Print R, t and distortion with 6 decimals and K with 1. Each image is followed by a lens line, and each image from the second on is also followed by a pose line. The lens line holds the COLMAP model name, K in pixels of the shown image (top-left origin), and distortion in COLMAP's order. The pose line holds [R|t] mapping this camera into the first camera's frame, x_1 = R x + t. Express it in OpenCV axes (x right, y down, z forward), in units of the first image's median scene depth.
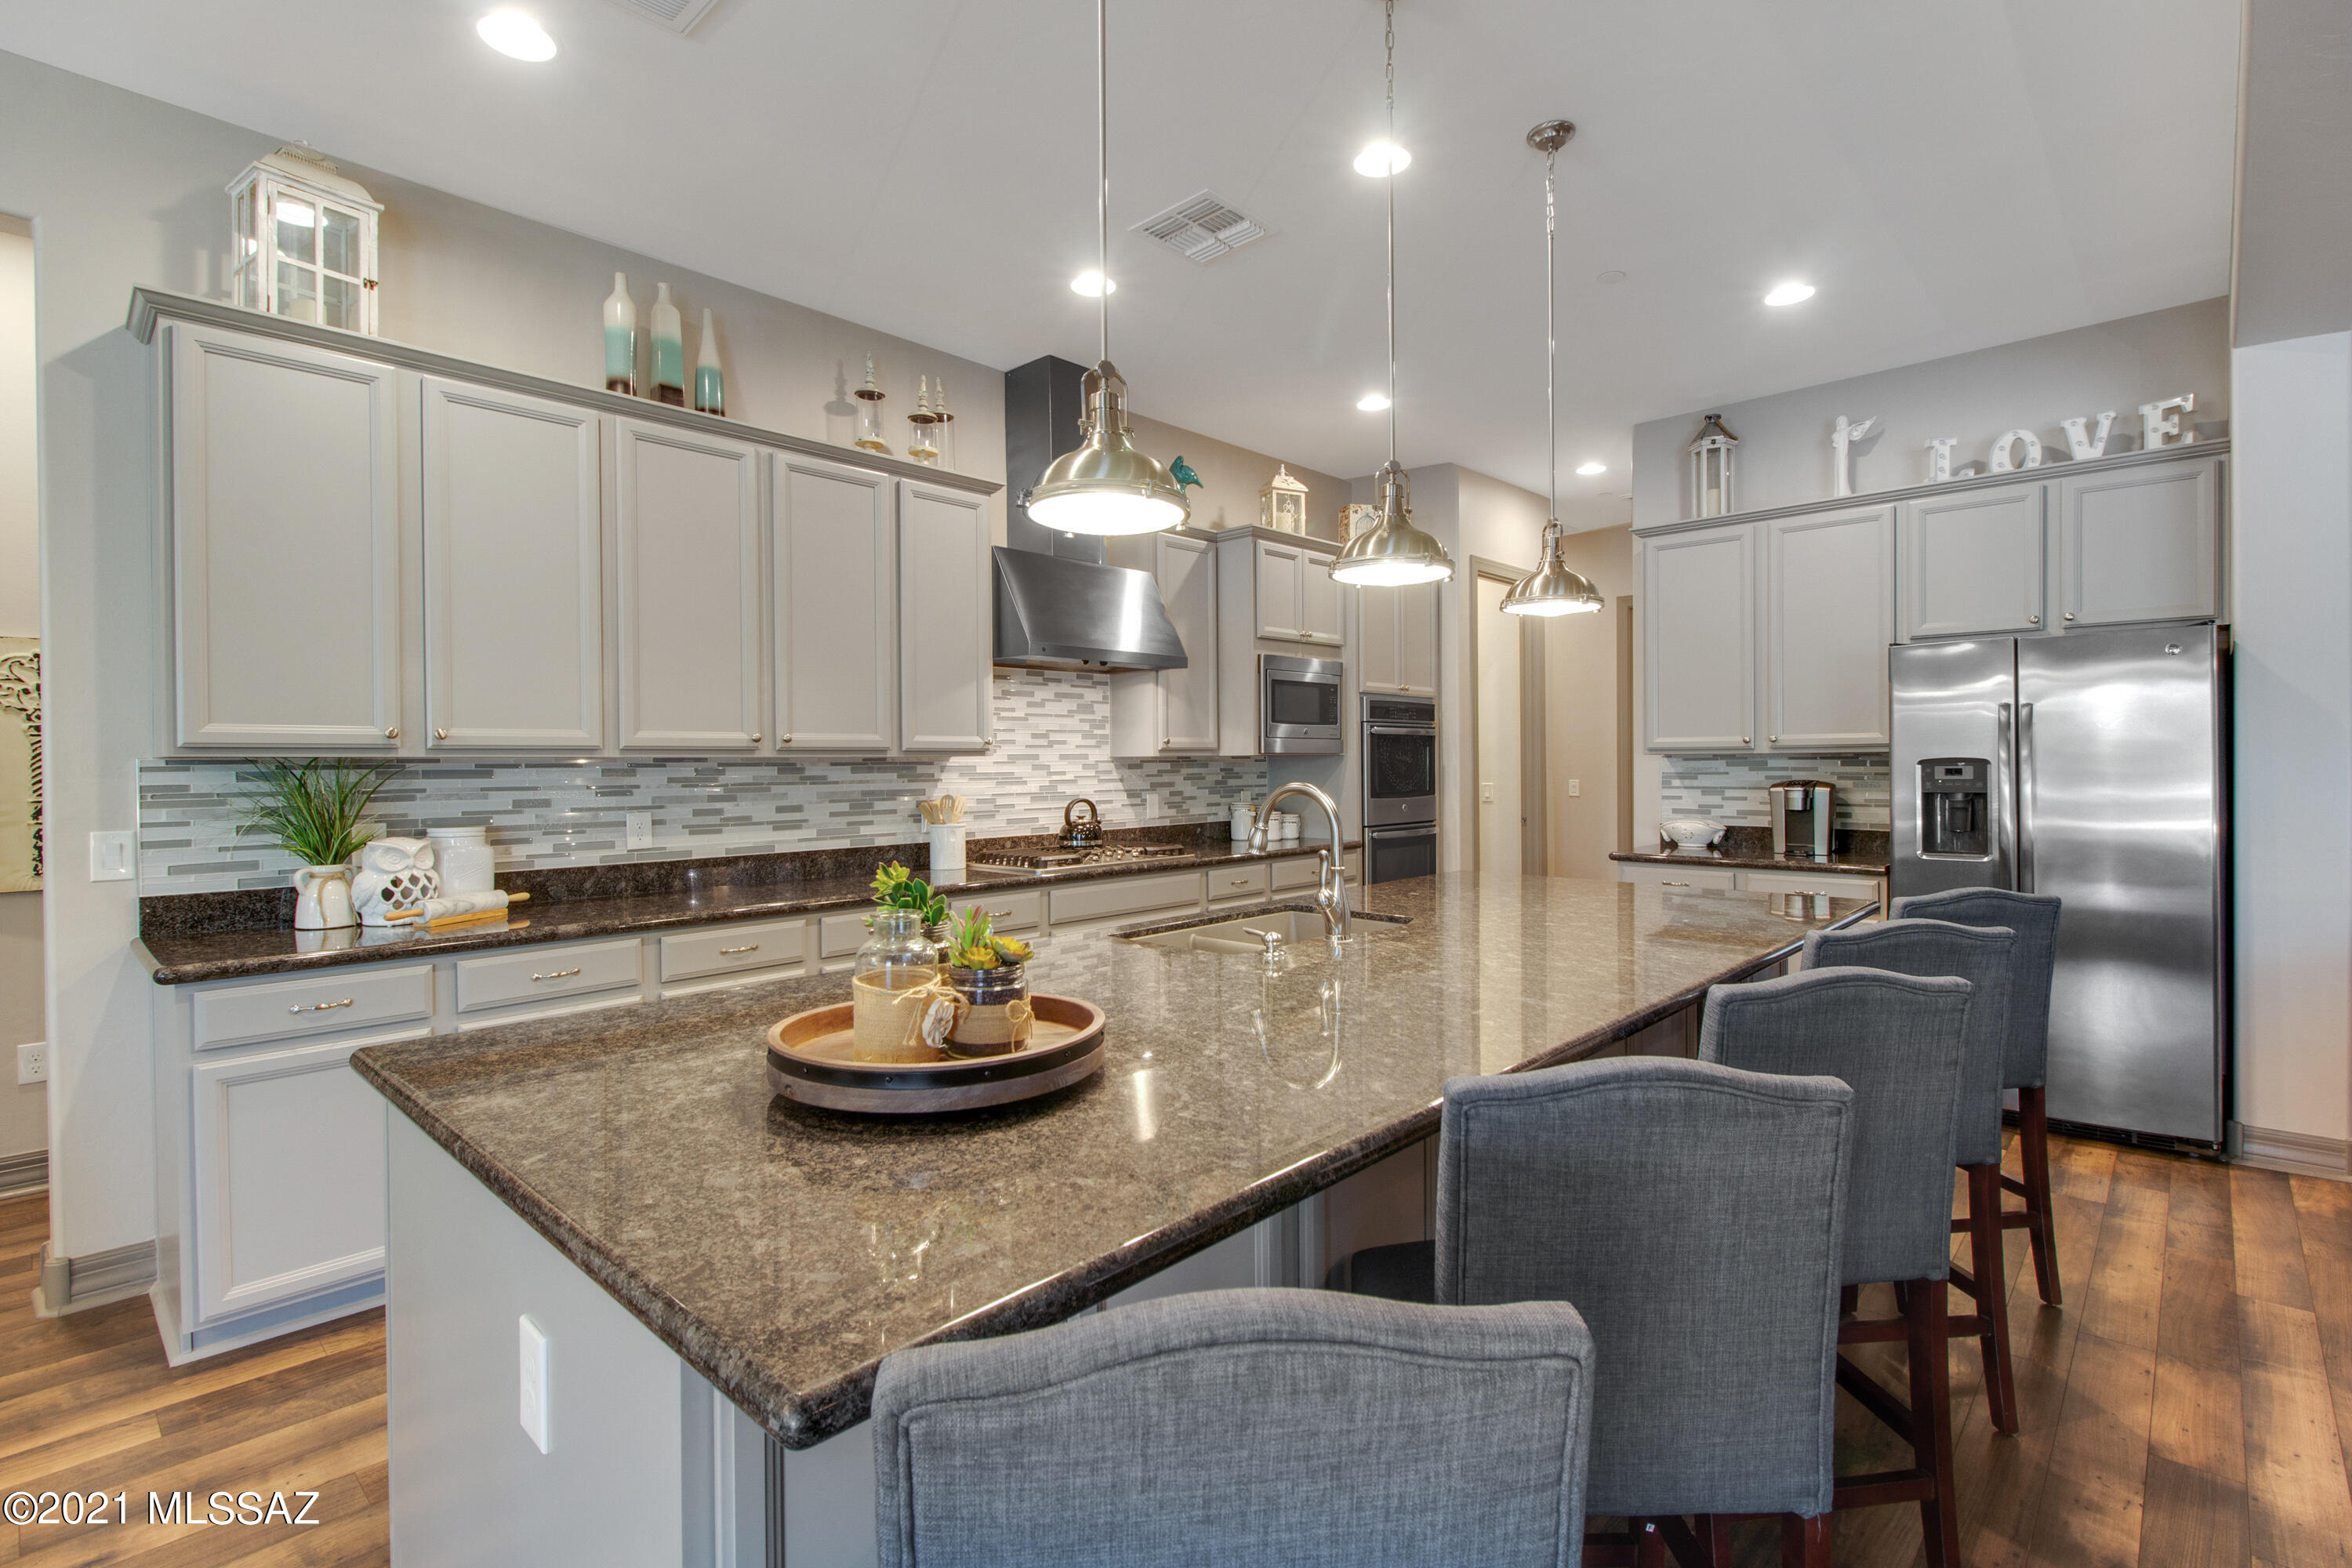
lens RADIAL K [[1089.5, 0, 1184.5], [0, 1089.5, 768.2], [0, 0, 1]] dist [0.020661, -0.011727]
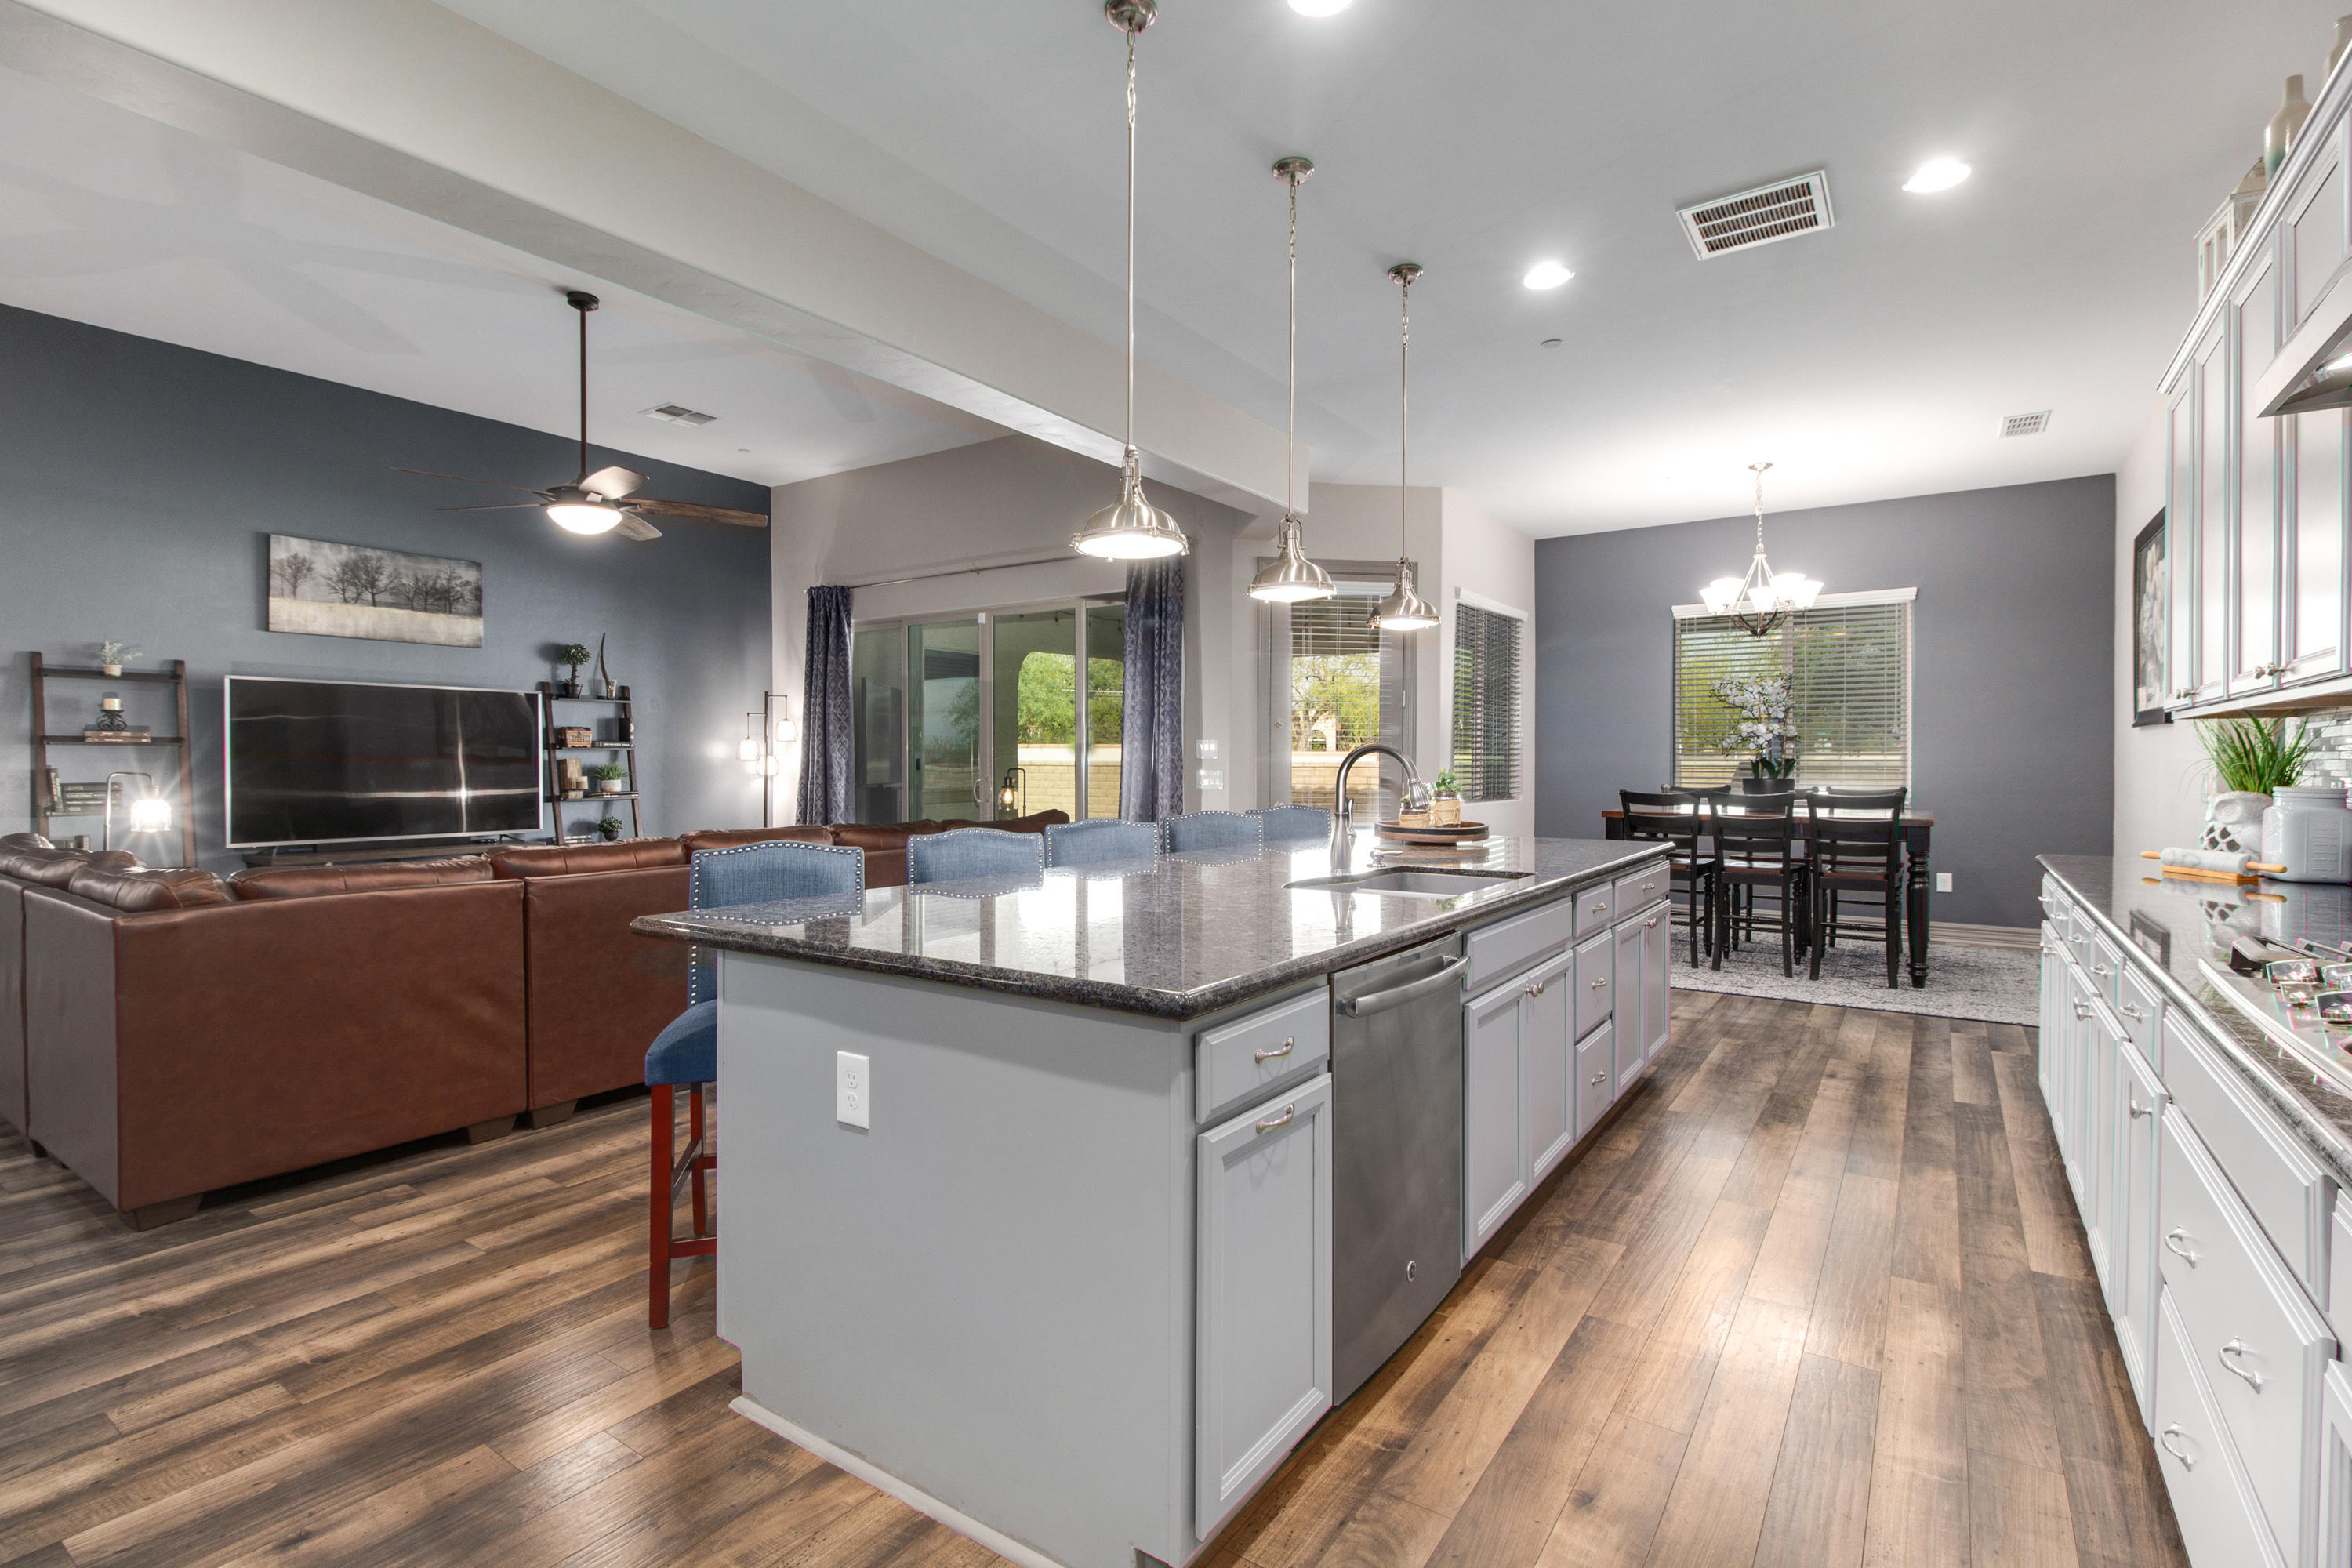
lens RADIAL K [[1088.2, 0, 1196.1], [0, 1088.2, 769.6], [0, 0, 1]] dist [0.029465, 0.000486]
pose [[-0.988887, 0.010015, -0.148330, 0.298265], [0.007096, 0.999771, 0.020196, 0.010753], [0.148499, 0.018919, -0.988732, 1.370324]]
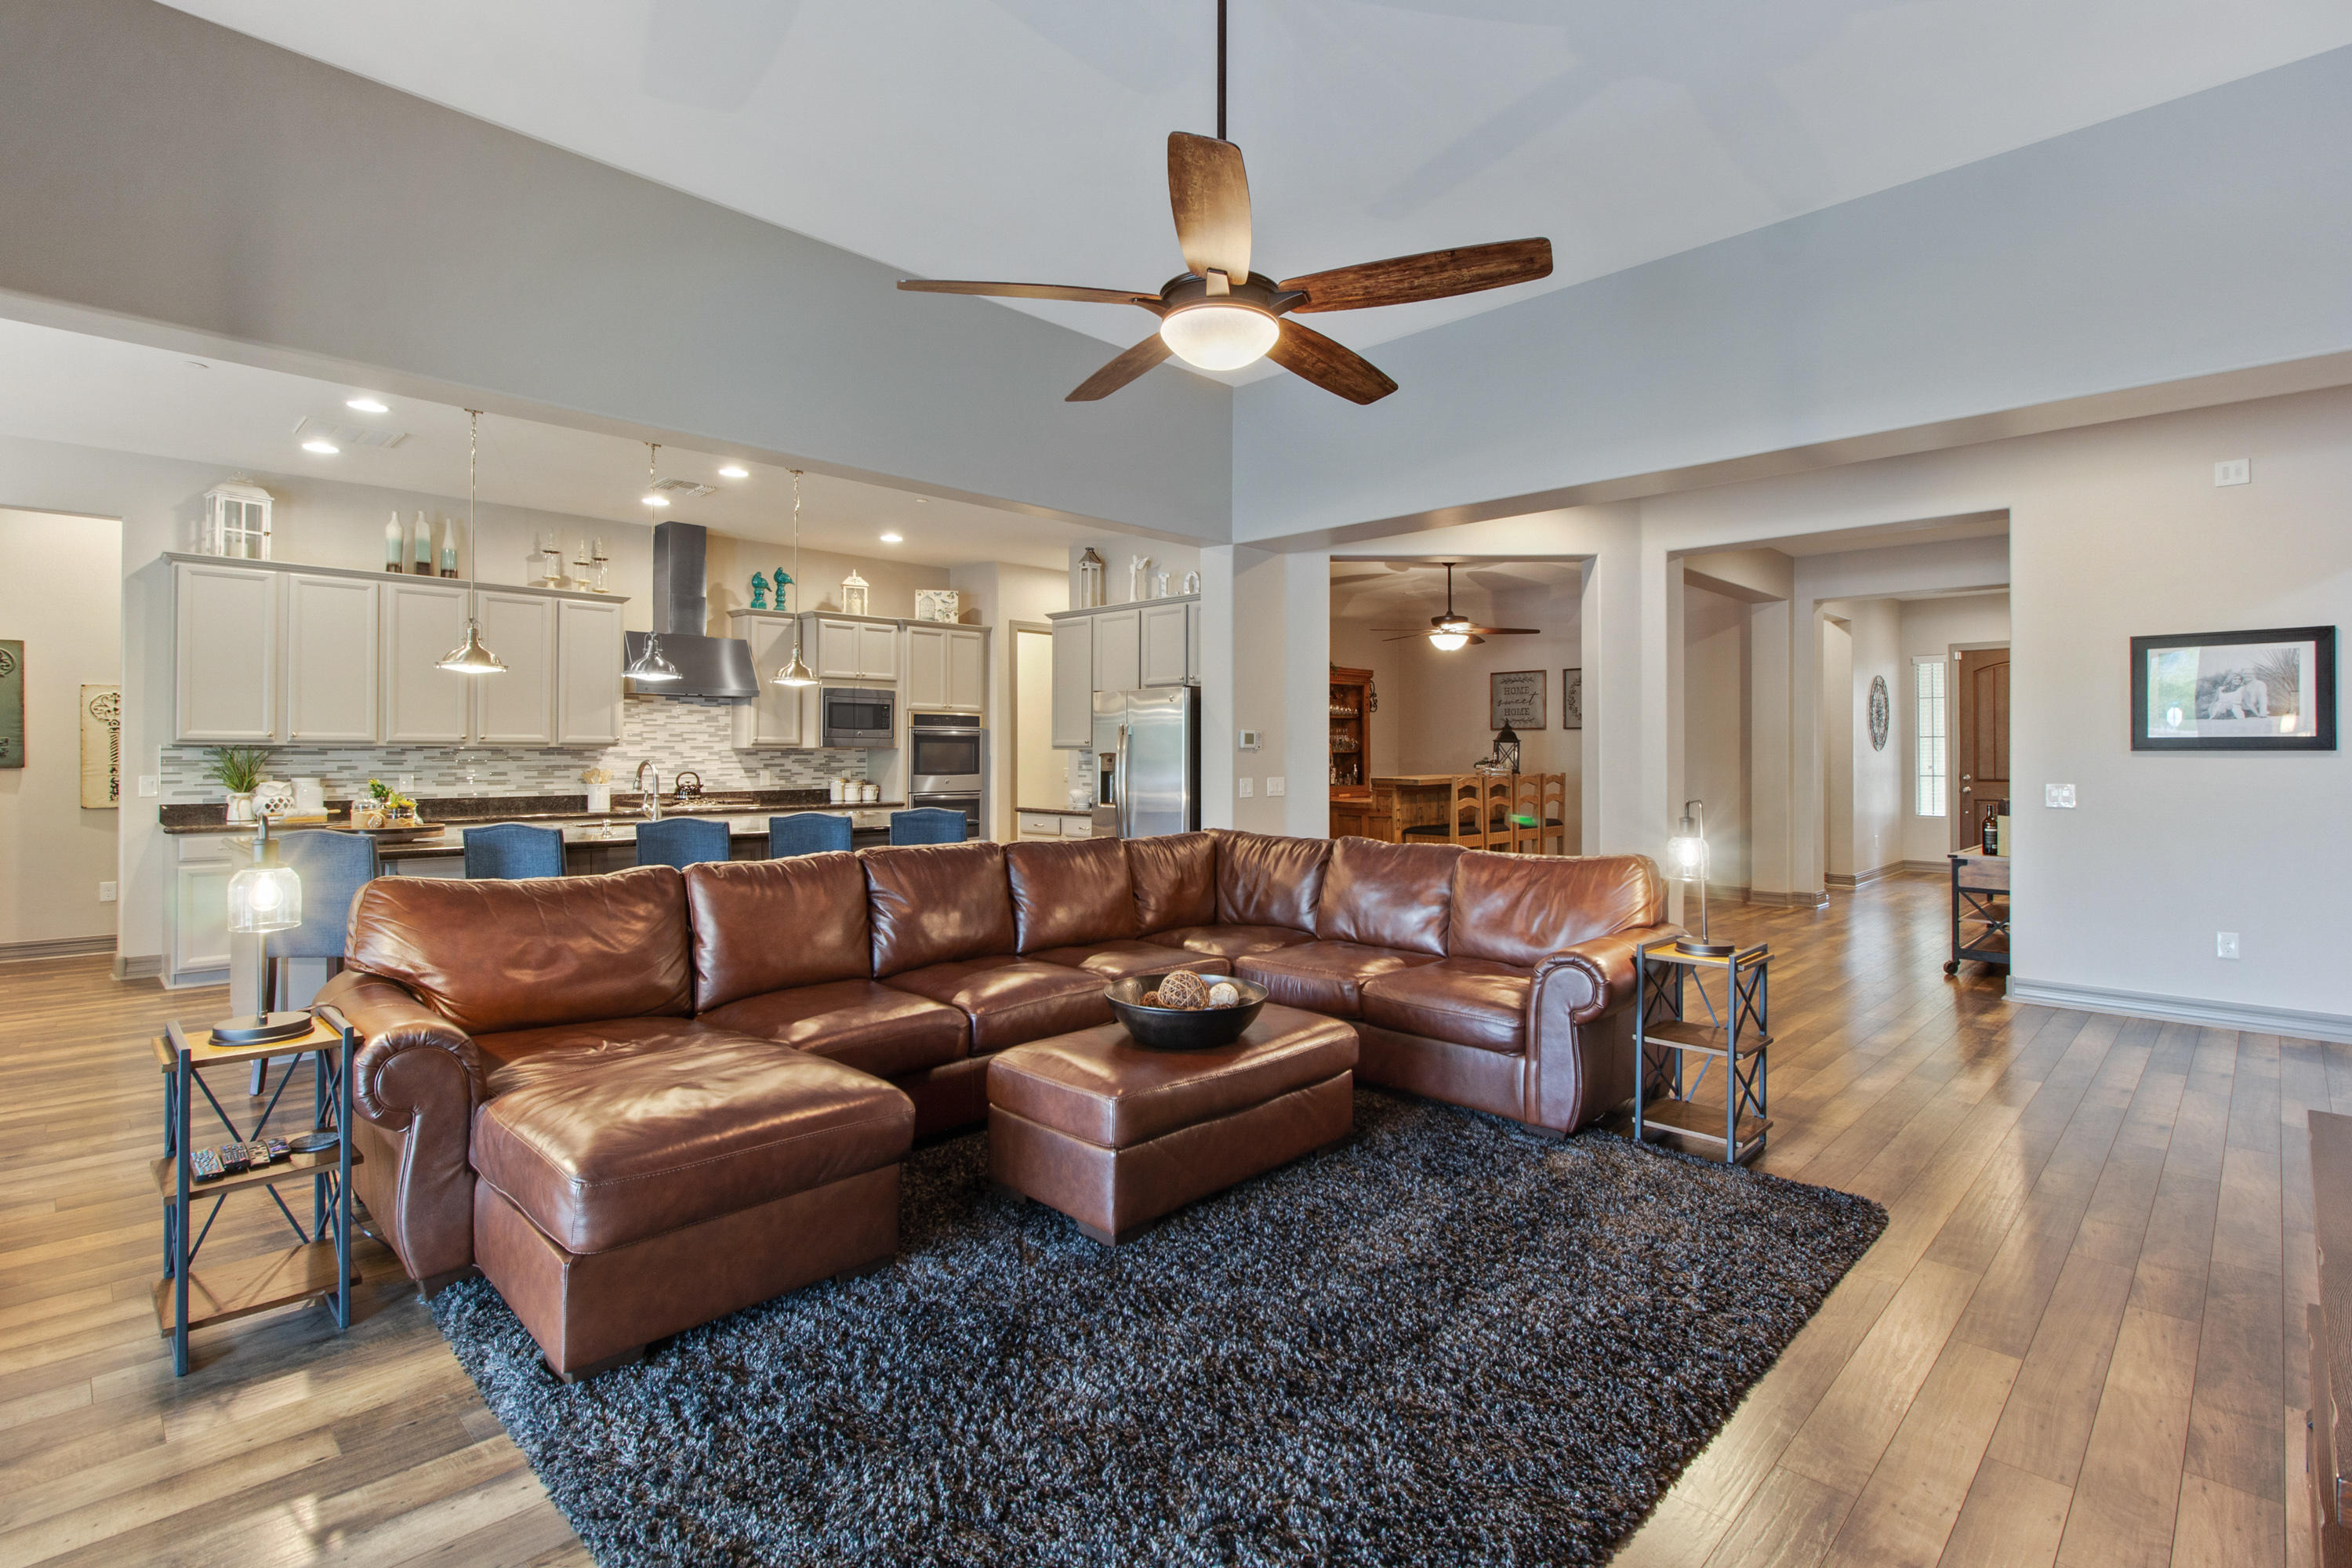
lens RADIAL K [[1119.6, 0, 1195.7], [0, 1119.6, 743.1], [0, 0, 1]] dist [0.002699, -0.000375]
pose [[0.999671, 0.009456, -0.023829, 0.867905], [-0.009821, 0.999836, -0.015221, 0.001736], [0.023681, 0.015450, 0.999600, -0.885385]]
